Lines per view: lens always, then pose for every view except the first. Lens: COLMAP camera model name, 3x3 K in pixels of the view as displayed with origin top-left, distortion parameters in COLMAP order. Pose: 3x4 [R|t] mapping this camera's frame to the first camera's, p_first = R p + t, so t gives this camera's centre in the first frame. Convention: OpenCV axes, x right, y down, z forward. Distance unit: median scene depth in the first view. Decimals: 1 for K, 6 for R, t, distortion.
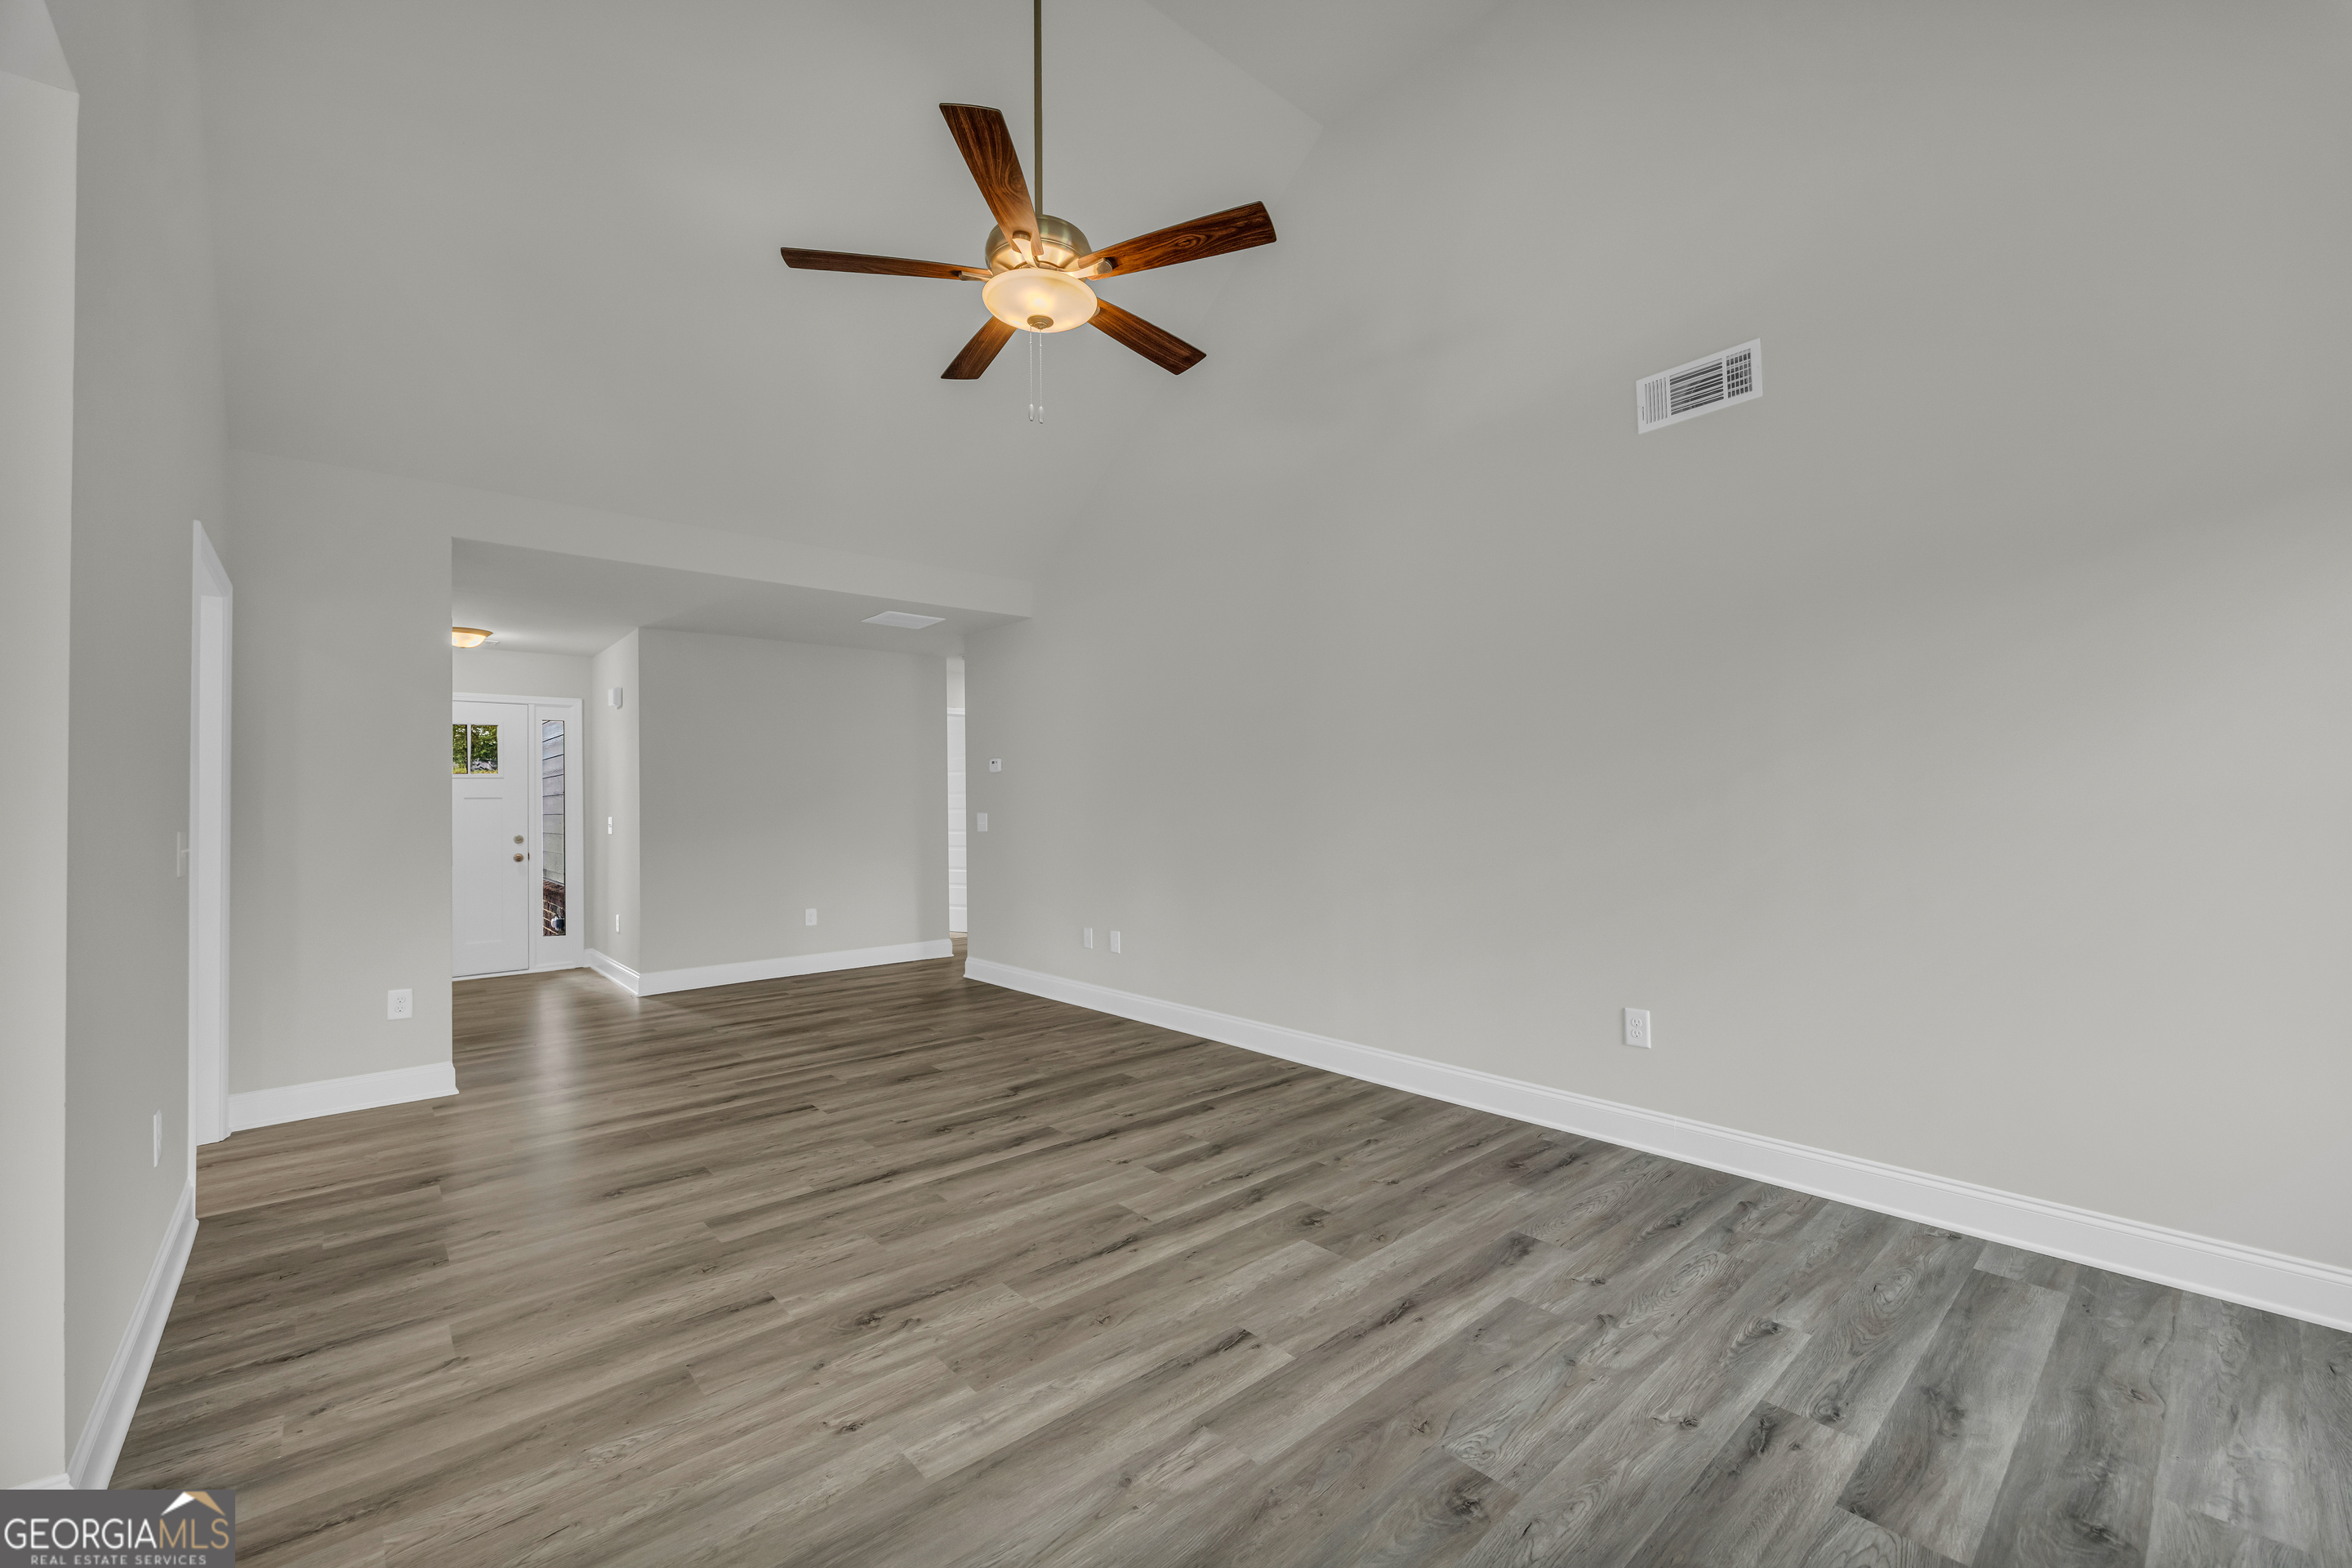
lens RADIAL K [[961.6, 0, 1182.0], [0, 961.6, 804.9], [0, 0, 1]] dist [-0.000288, -0.000972]
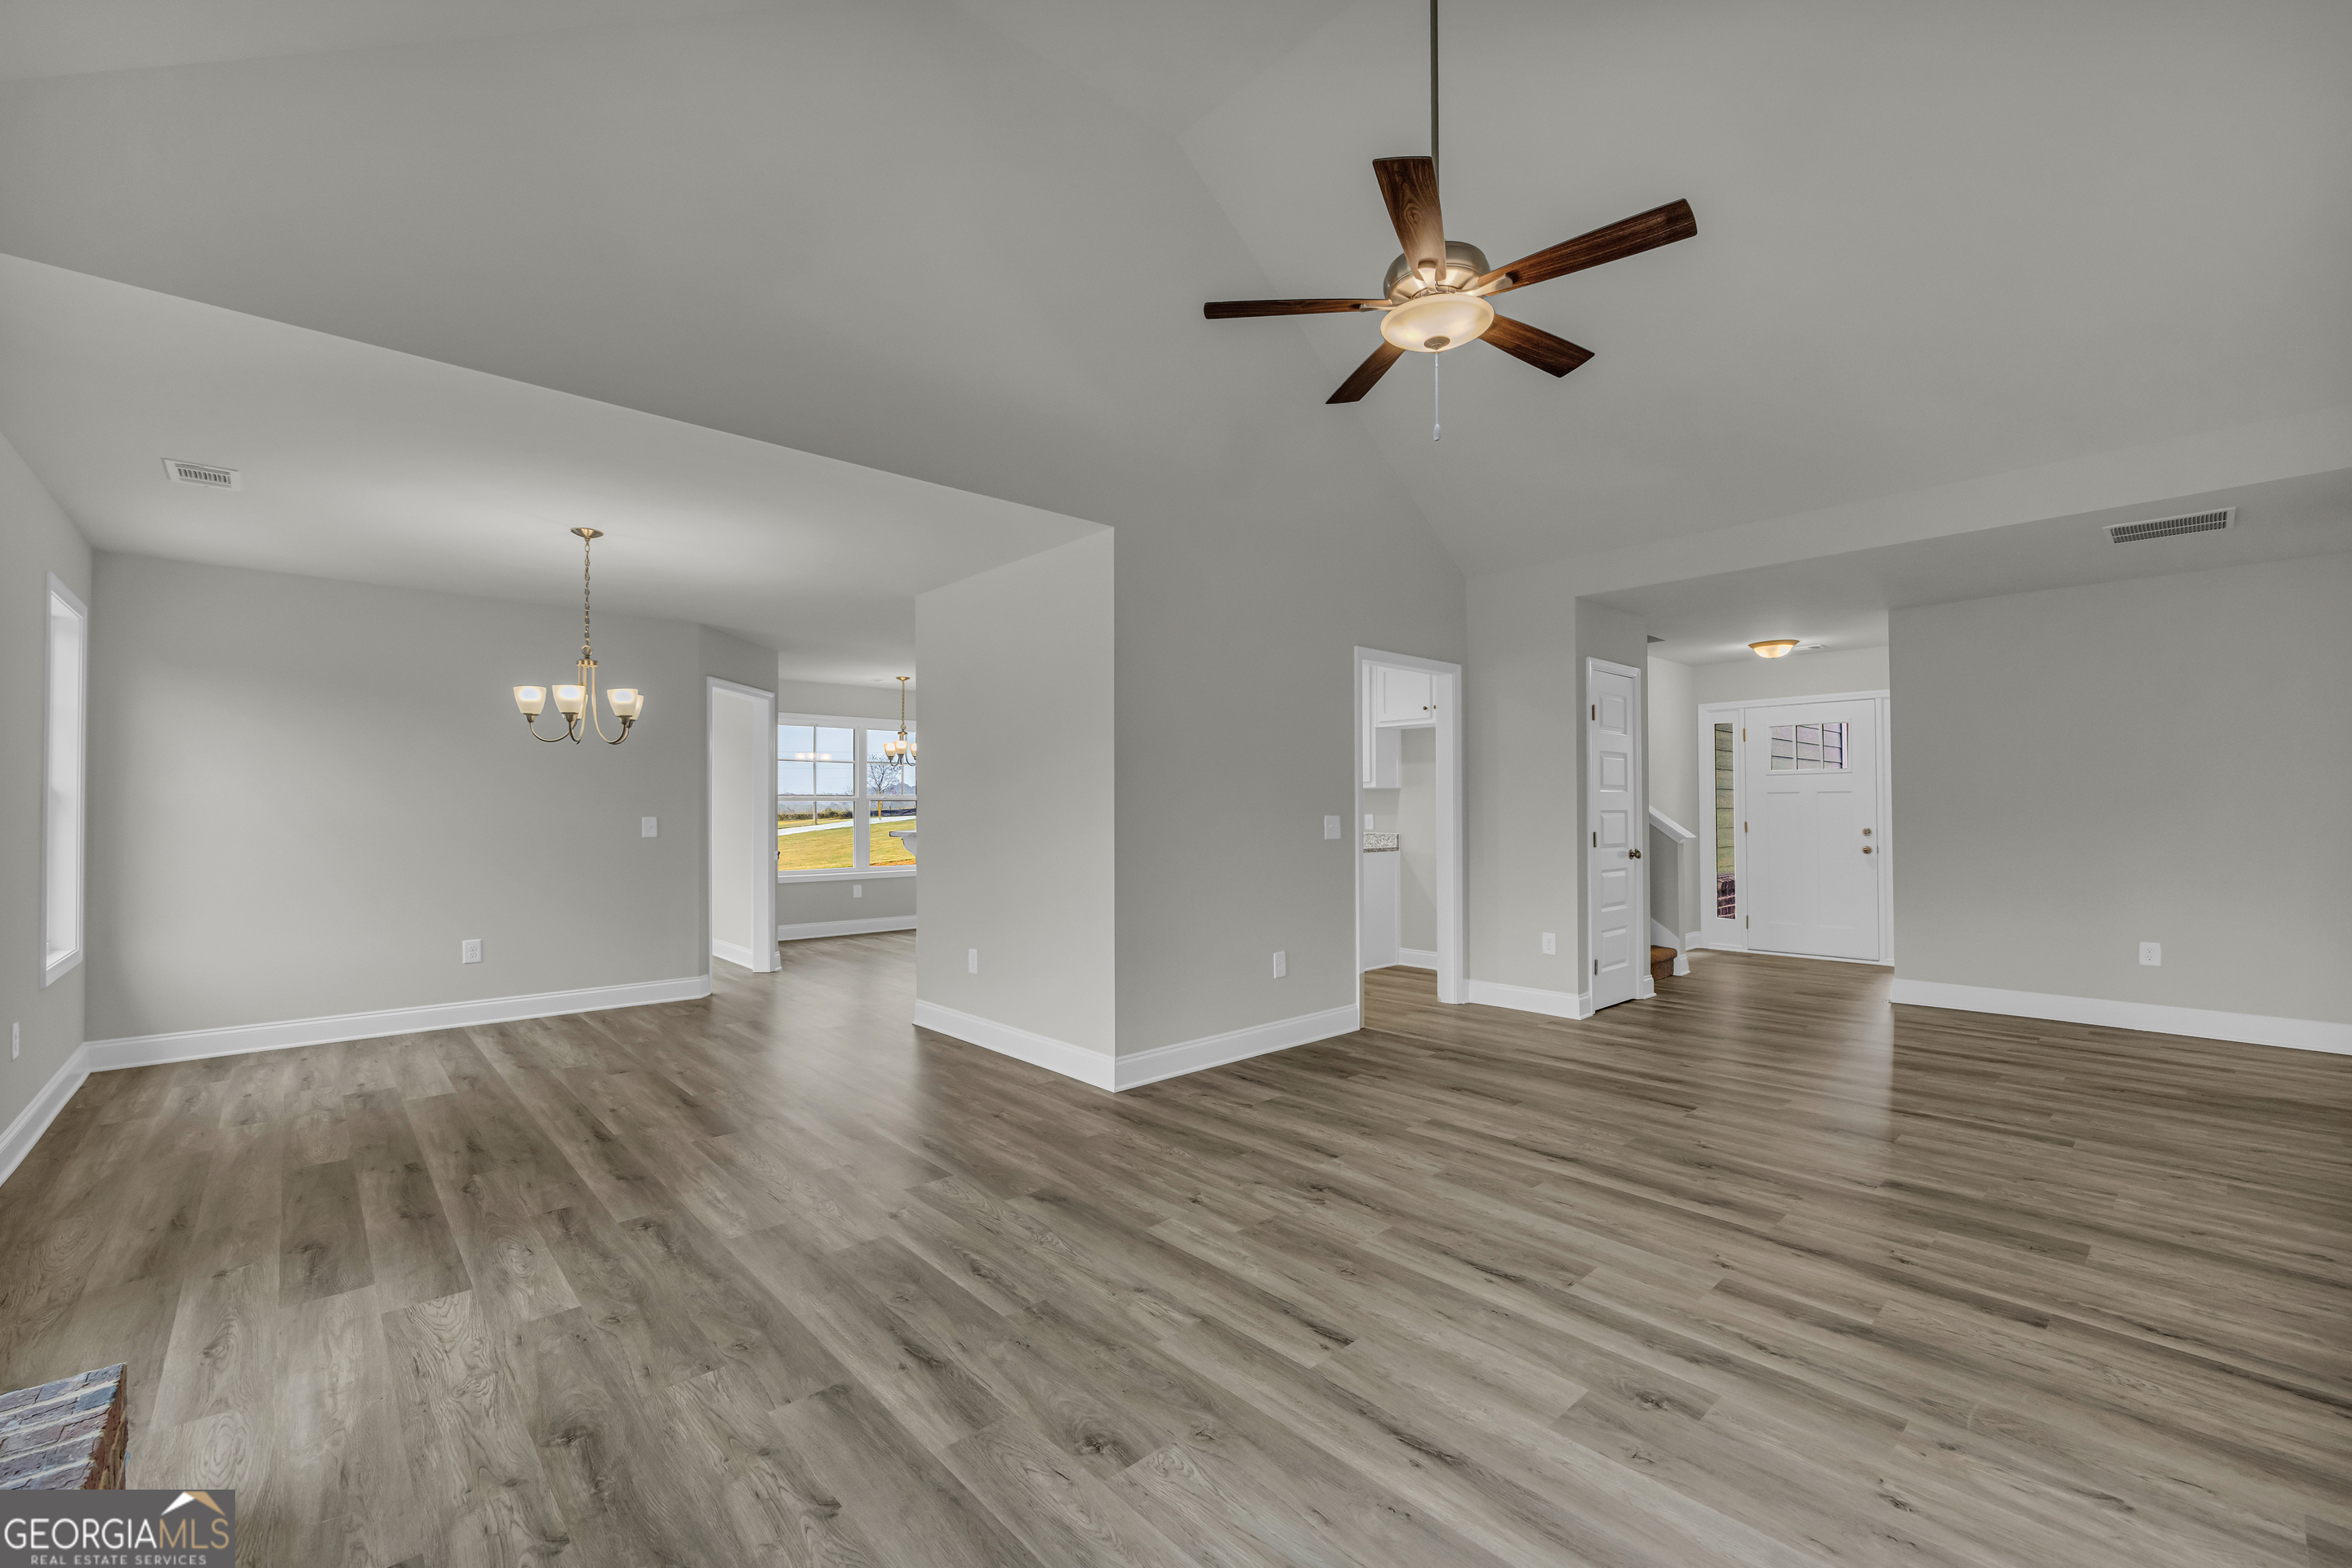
lens RADIAL K [[986.4, 0, 1180.8], [0, 986.4, 801.8], [0, 0, 1]] dist [-0.002603, 0.000285]
pose [[0.012979, 0.006122, -0.999897, 0.734420], [-0.001151, 0.999981, 0.006108, -0.004738], [0.999915, 0.001072, 0.012986, 0.562352]]
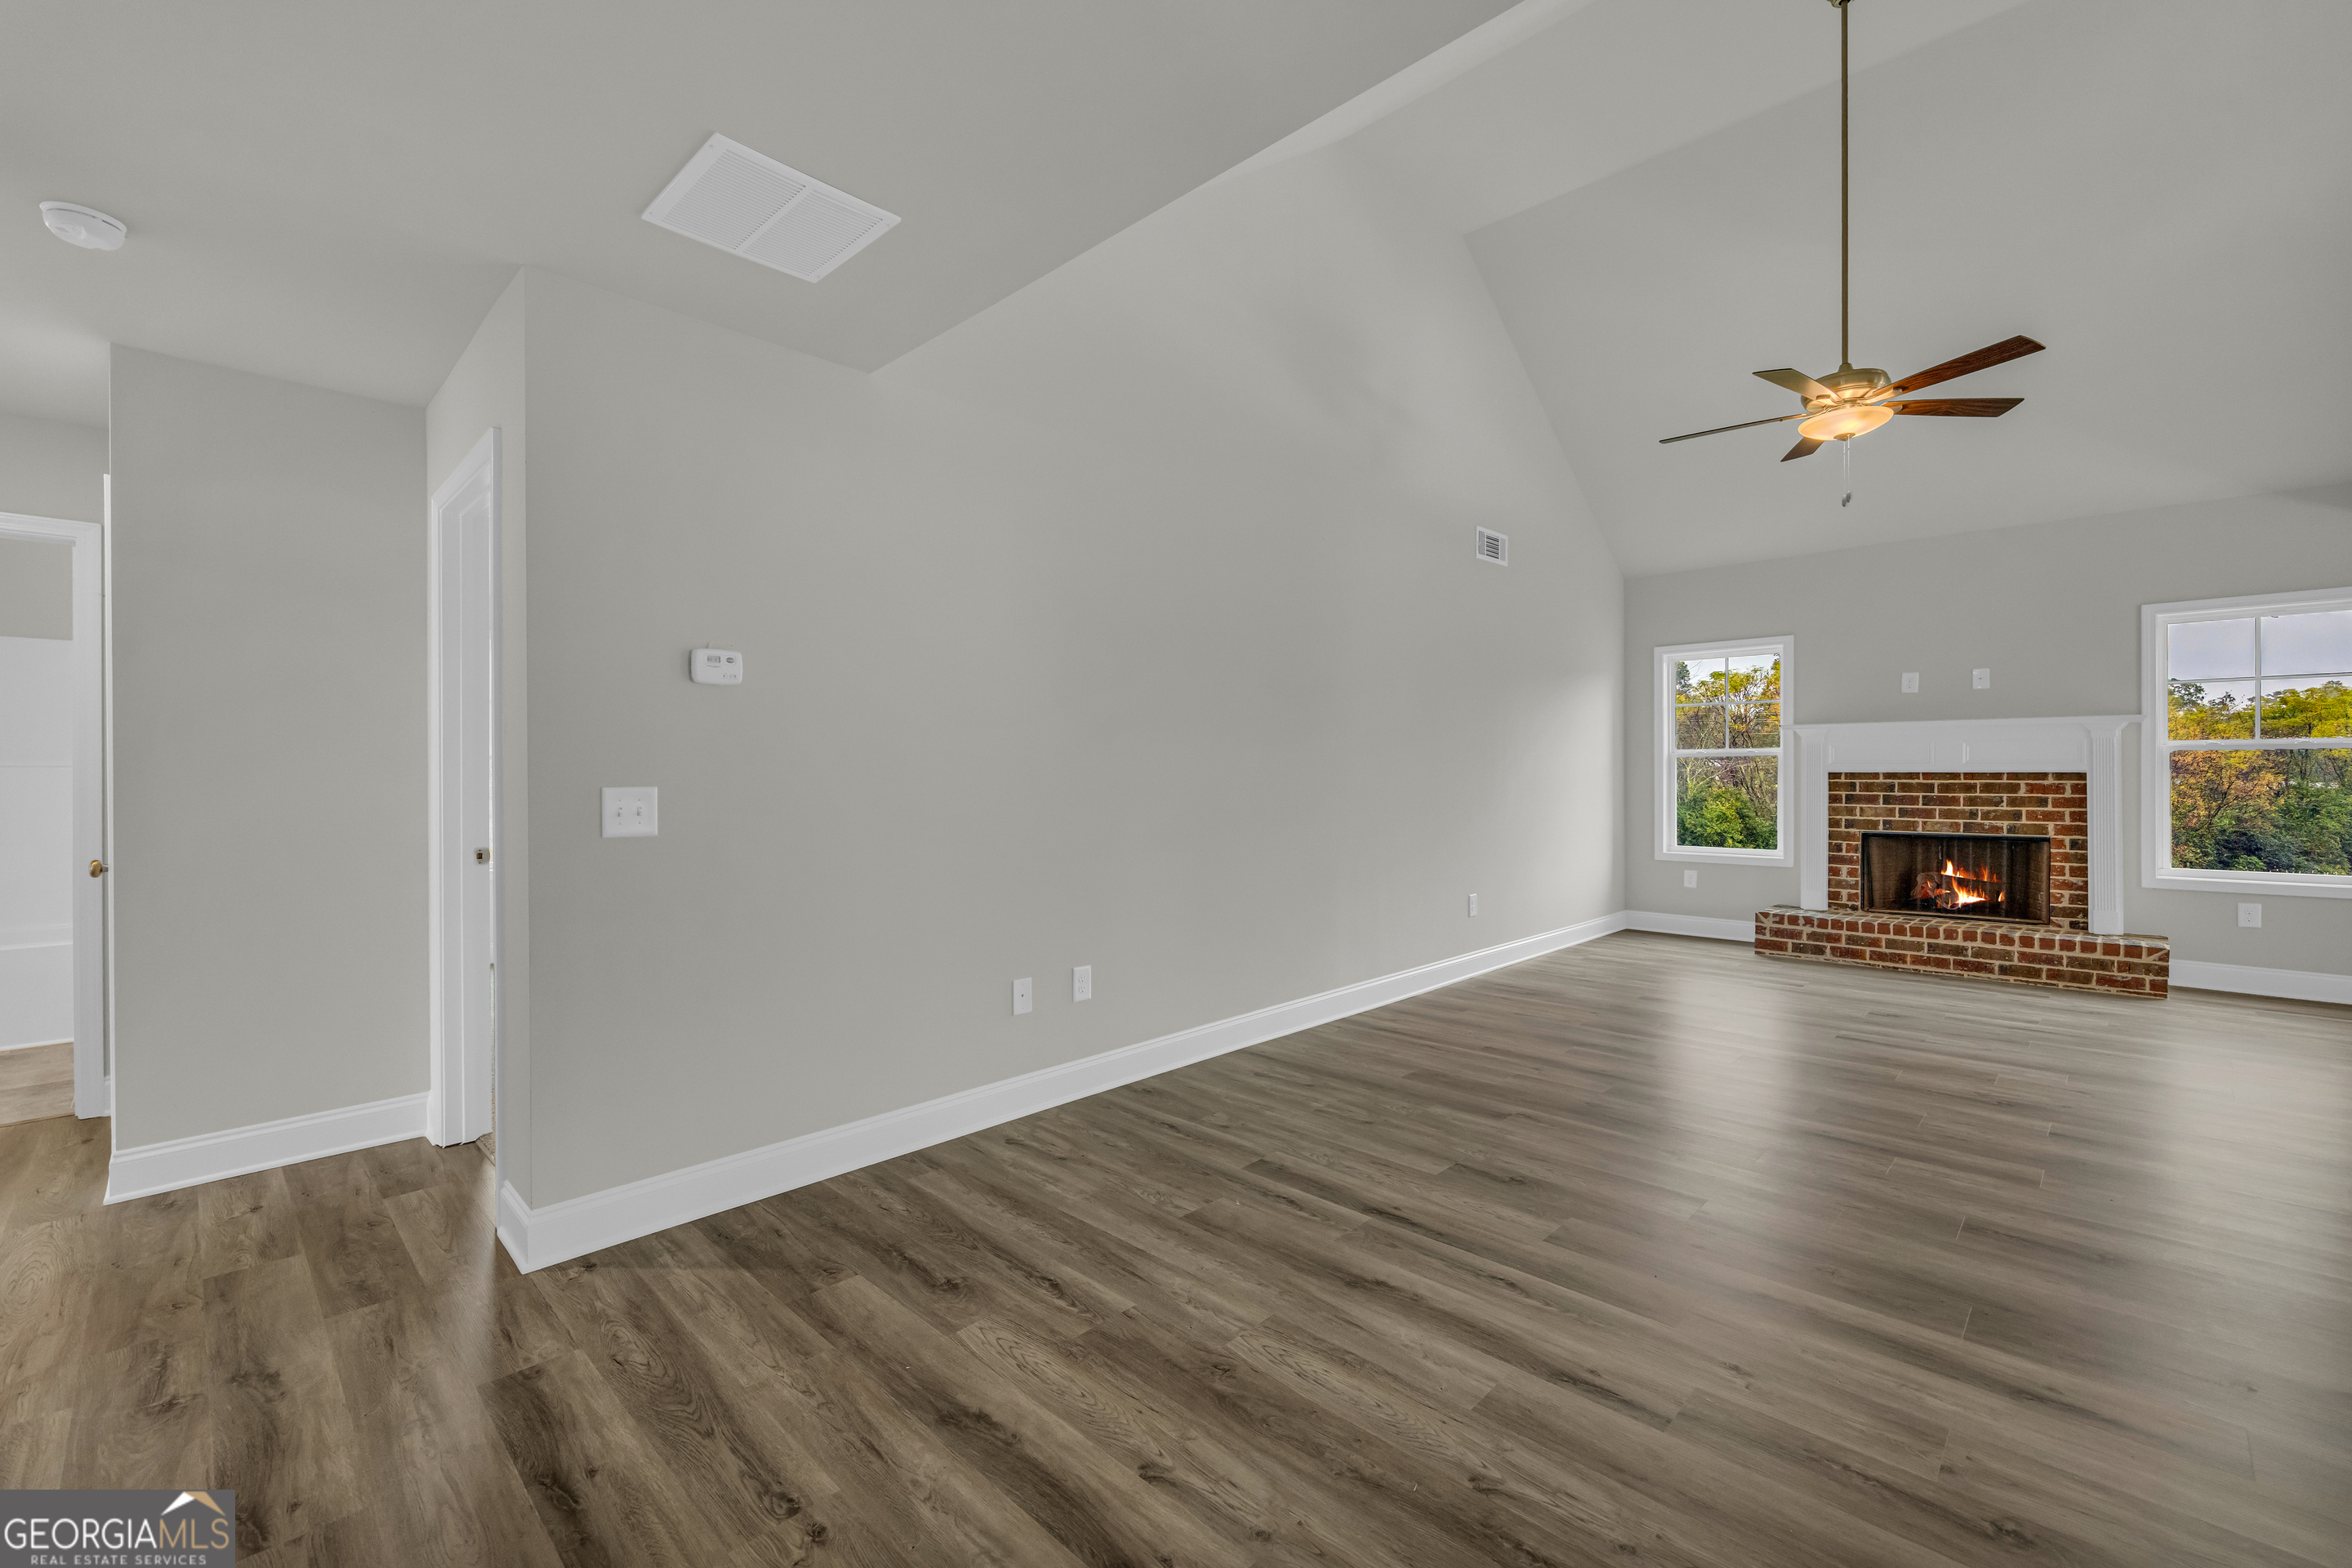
lens RADIAL K [[961.6, 0, 1177.2], [0, 961.6, 775.3], [0, 0, 1]] dist [-0.000288, -0.000972]
pose [[-0.052081, 0.013203, 0.998556, -1.240025], [0.014884, 0.999812, -0.012443, 0.018374], [-0.998532, 0.014215, -0.052268, 1.668646]]
